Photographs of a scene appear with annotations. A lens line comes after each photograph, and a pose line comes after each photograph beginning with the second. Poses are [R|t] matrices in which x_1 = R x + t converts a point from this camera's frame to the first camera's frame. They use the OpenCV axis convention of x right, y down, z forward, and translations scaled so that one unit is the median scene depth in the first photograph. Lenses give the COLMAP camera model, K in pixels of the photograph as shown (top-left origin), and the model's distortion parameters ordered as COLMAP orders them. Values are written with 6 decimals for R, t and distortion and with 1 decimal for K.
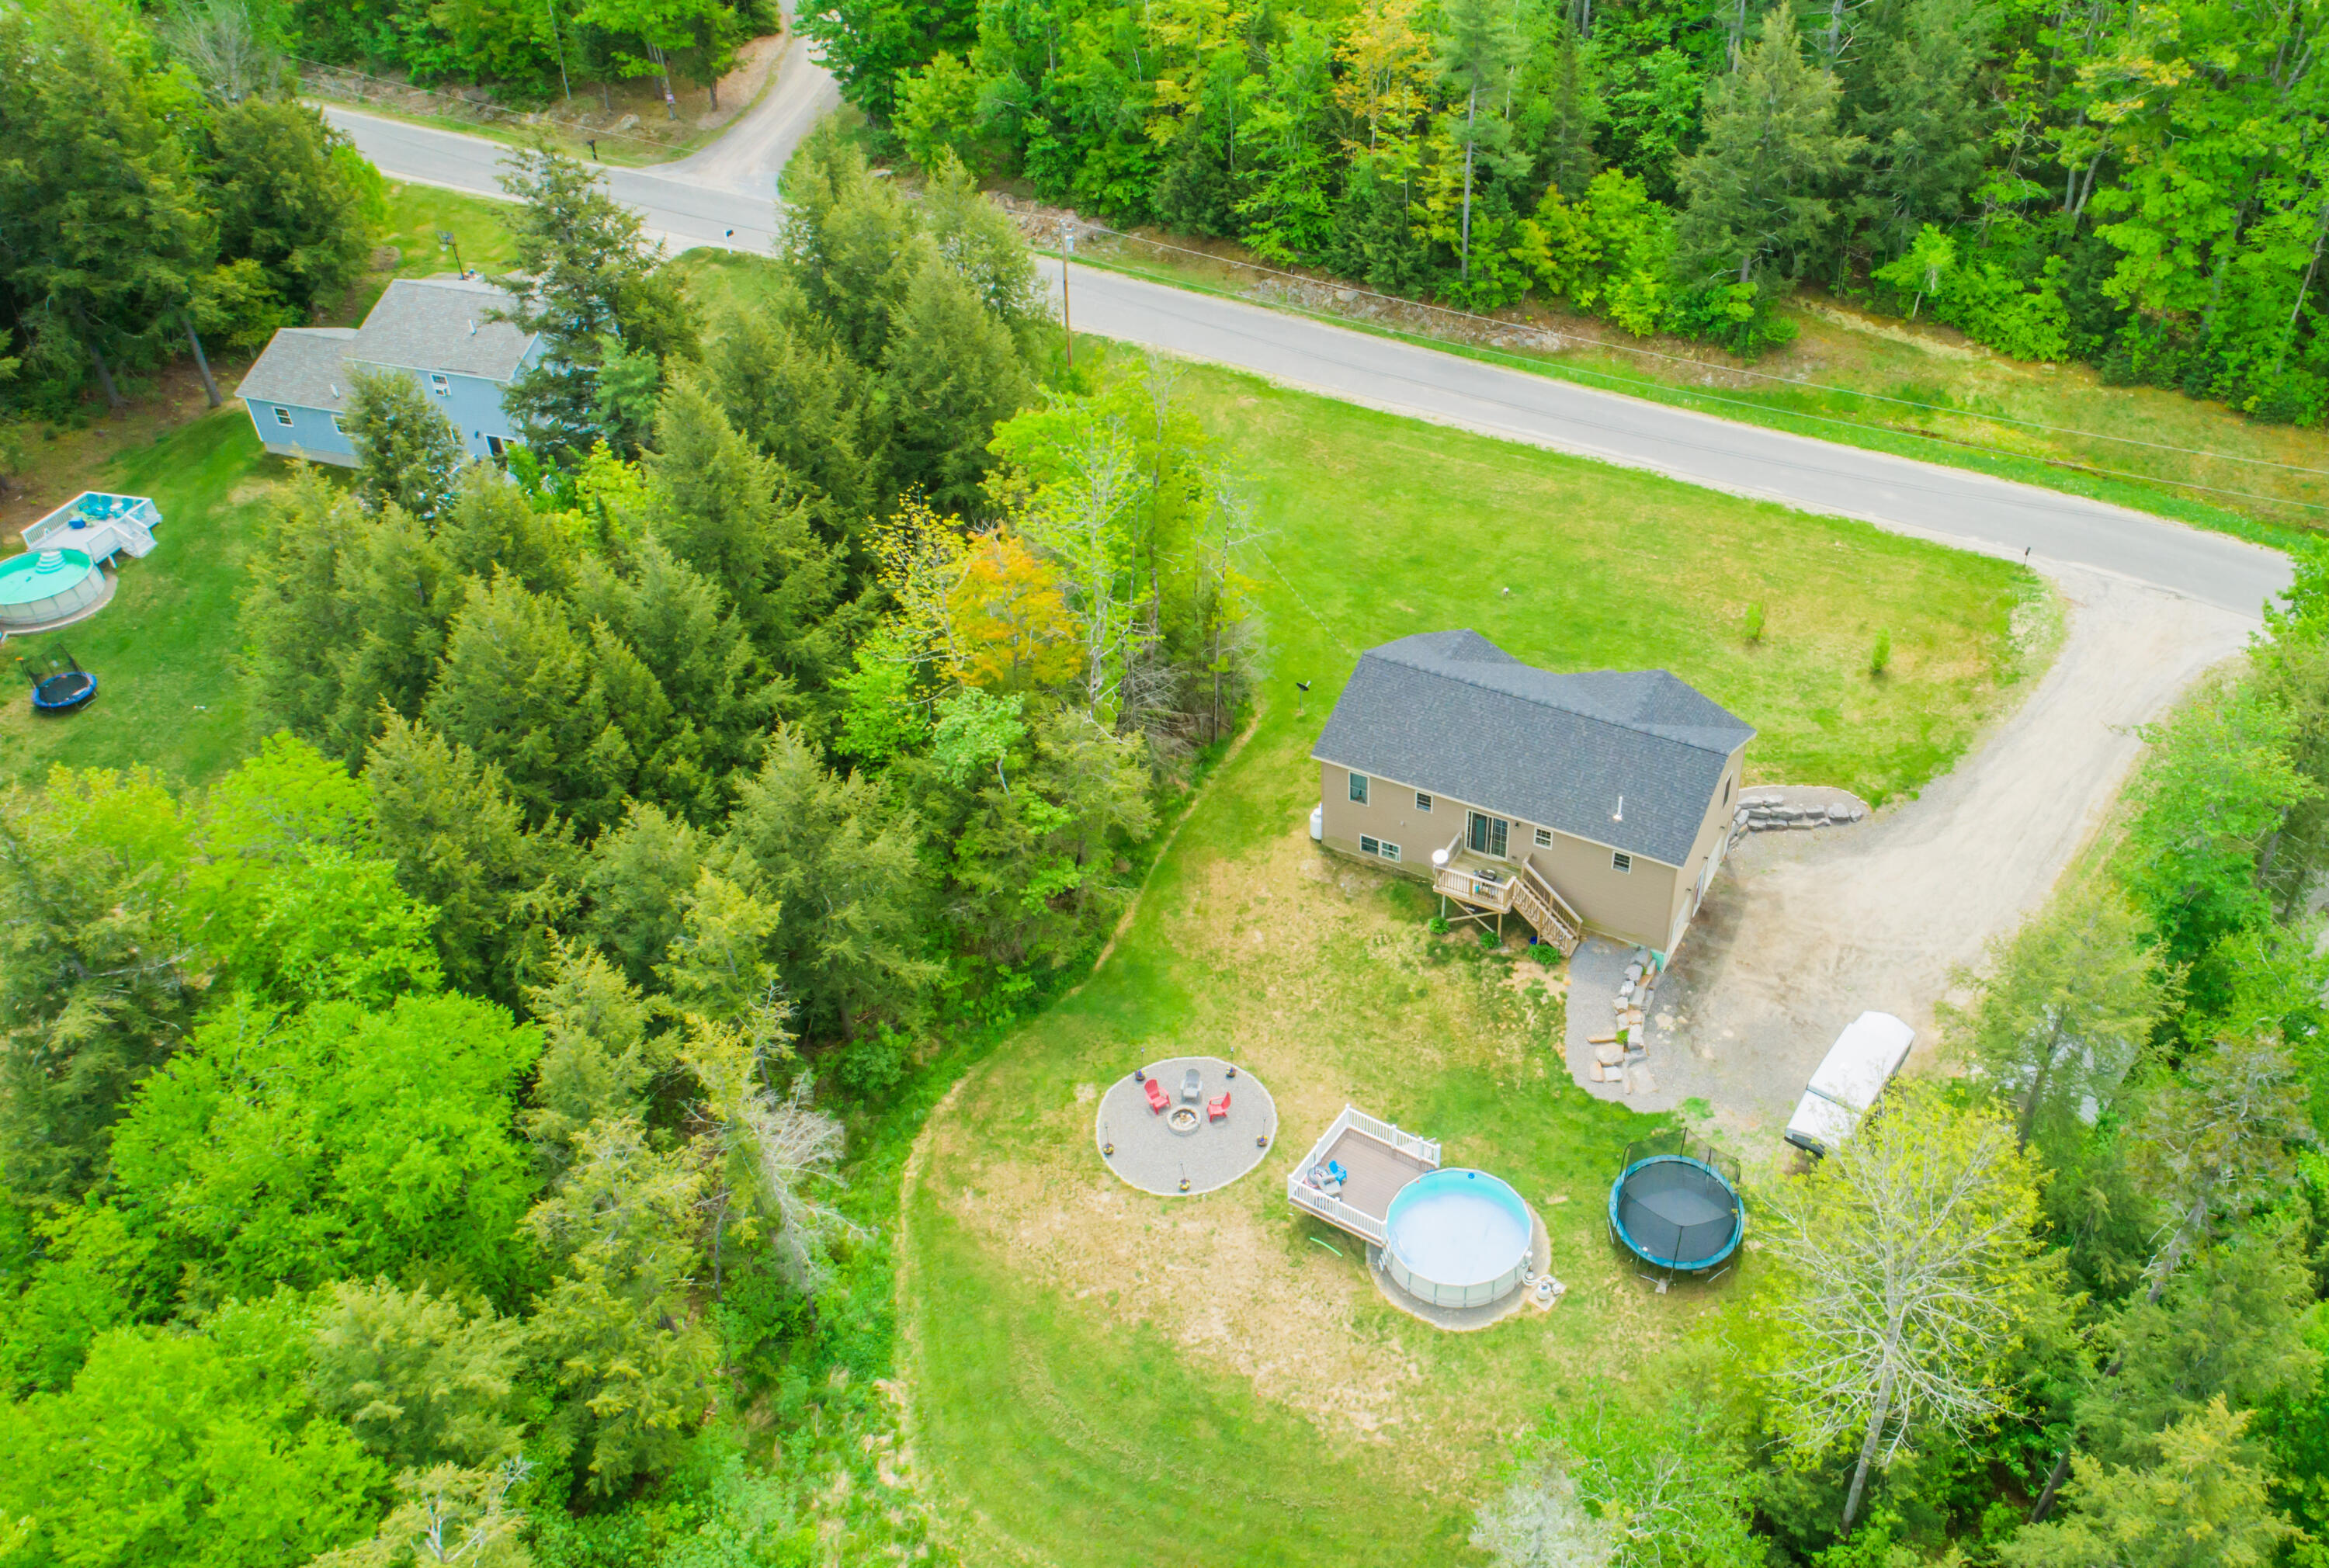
lens RADIAL K [[1878.2, 0, 1391.7], [0, 1878.2, 782.9], [0, 0, 1]] dist [-0.007499, 0.000807]
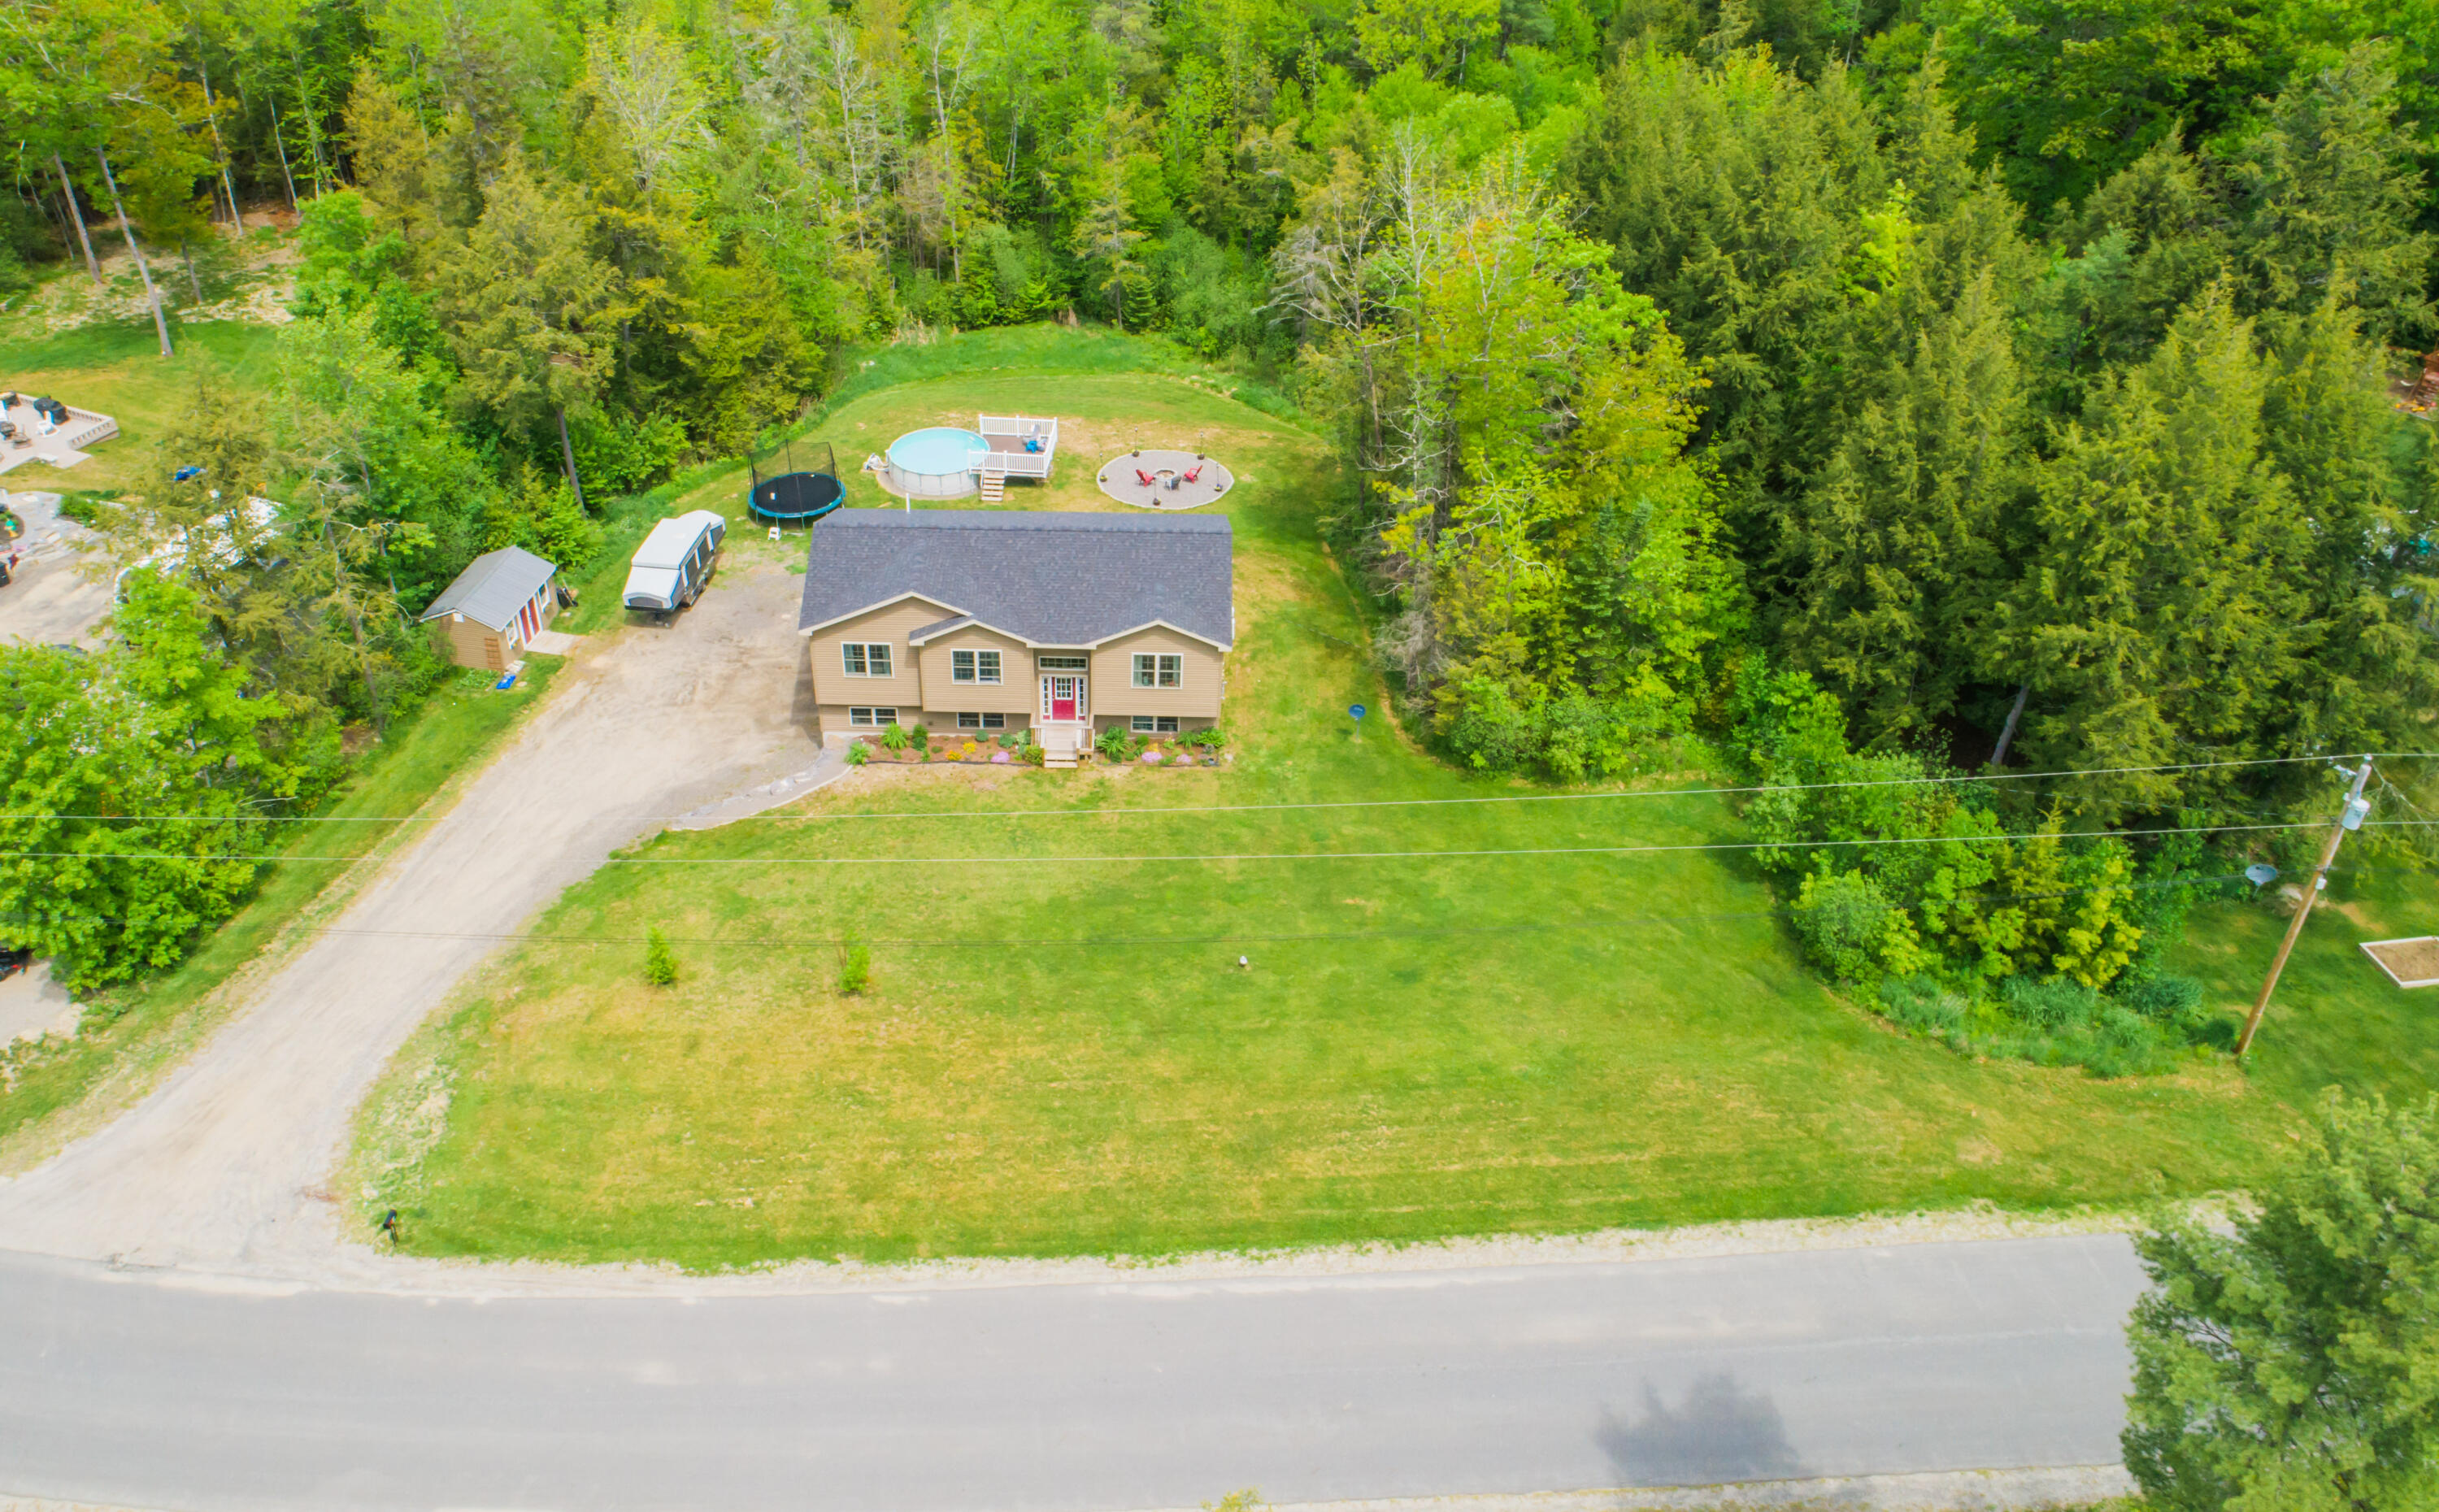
lens RADIAL K [[1815.1, 0, 1089.7], [0, 1815.1, 756.9], [0, 0, 1]] dist [-0.012097, 0.010926]
pose [[-0.918765, 0.224163, -0.324995, 0.334466], [-0.250908, 0.304035, 0.919025, -0.771659], [0.304822, 0.925912, -0.223092, 1.195896]]
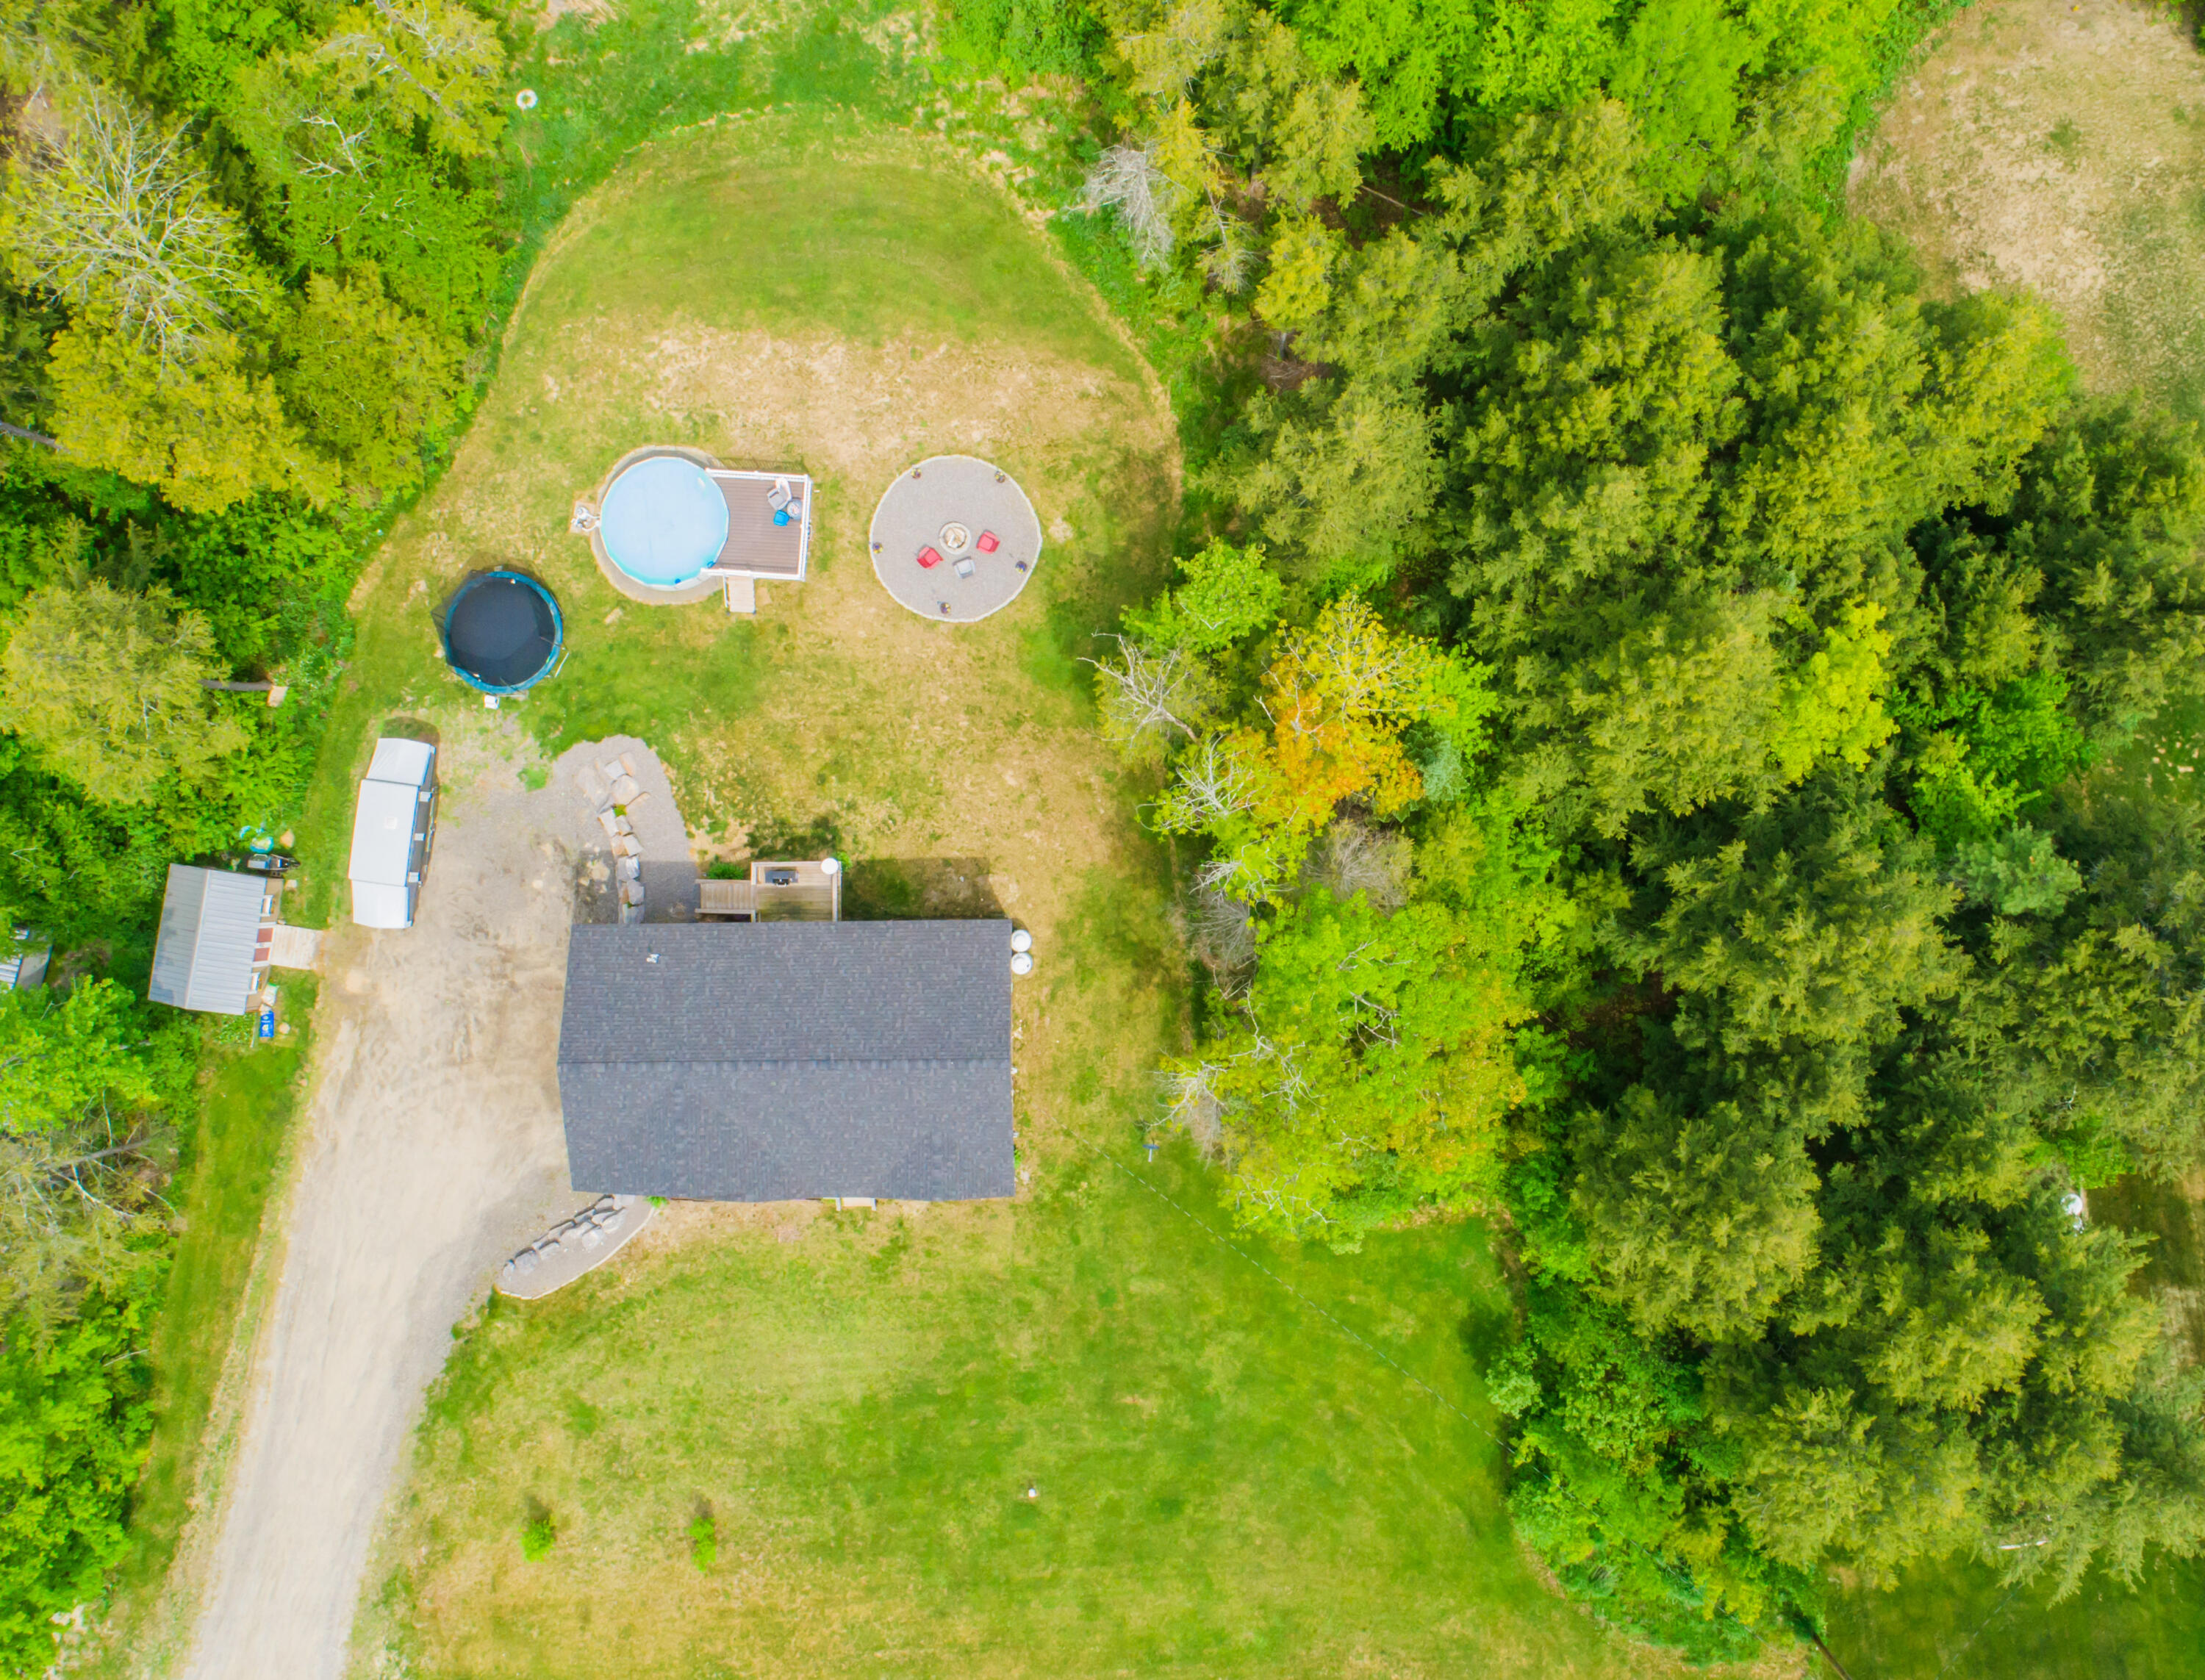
lens RADIAL K [[2014.5, 0, 1095.3], [0, 2014.5, 809.0], [0, 0, 1]] dist [-0.010841, 0.010847]
pose [[-0.897927, 0.440114, -0.005165, -0.088639], [-0.266467, -0.534236, 0.802239, -0.689112], [0.350318, 0.721728, 0.596981, 0.372776]]
